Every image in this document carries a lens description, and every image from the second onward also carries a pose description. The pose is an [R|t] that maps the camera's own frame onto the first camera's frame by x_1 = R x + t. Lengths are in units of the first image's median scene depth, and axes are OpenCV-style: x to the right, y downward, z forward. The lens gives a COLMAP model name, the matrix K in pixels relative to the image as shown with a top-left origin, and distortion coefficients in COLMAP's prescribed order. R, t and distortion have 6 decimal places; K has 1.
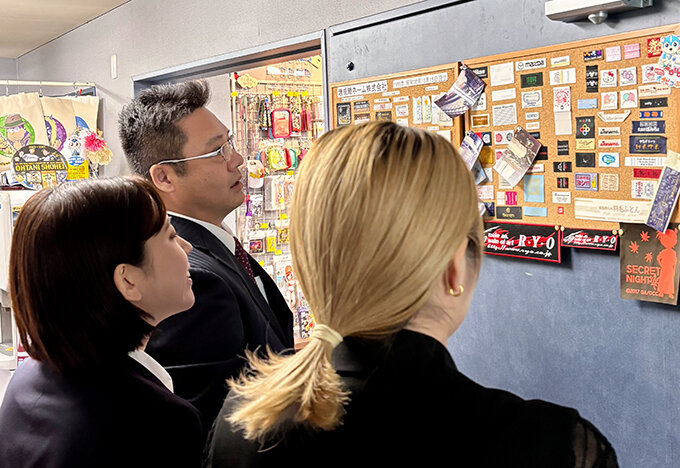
lens RADIAL K [[922.4, 0, 340.0], [0, 922.4, 233.5], [0, 0, 1]] dist [0.011075, 0.000000]
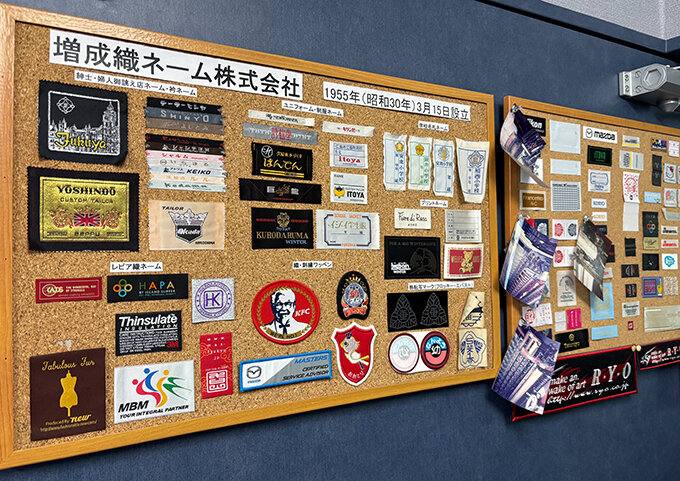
lens RADIAL K [[559.9, 0, 340.0], [0, 559.9, 241.8], [0, 0, 1]] dist [0.002179, -0.002063]
pose [[0.002315, 0.055162, 0.998475, -0.239984], [0.099942, 0.993466, -0.055117, -0.092668], [-0.994991, 0.099917, -0.003213, 1.211172]]
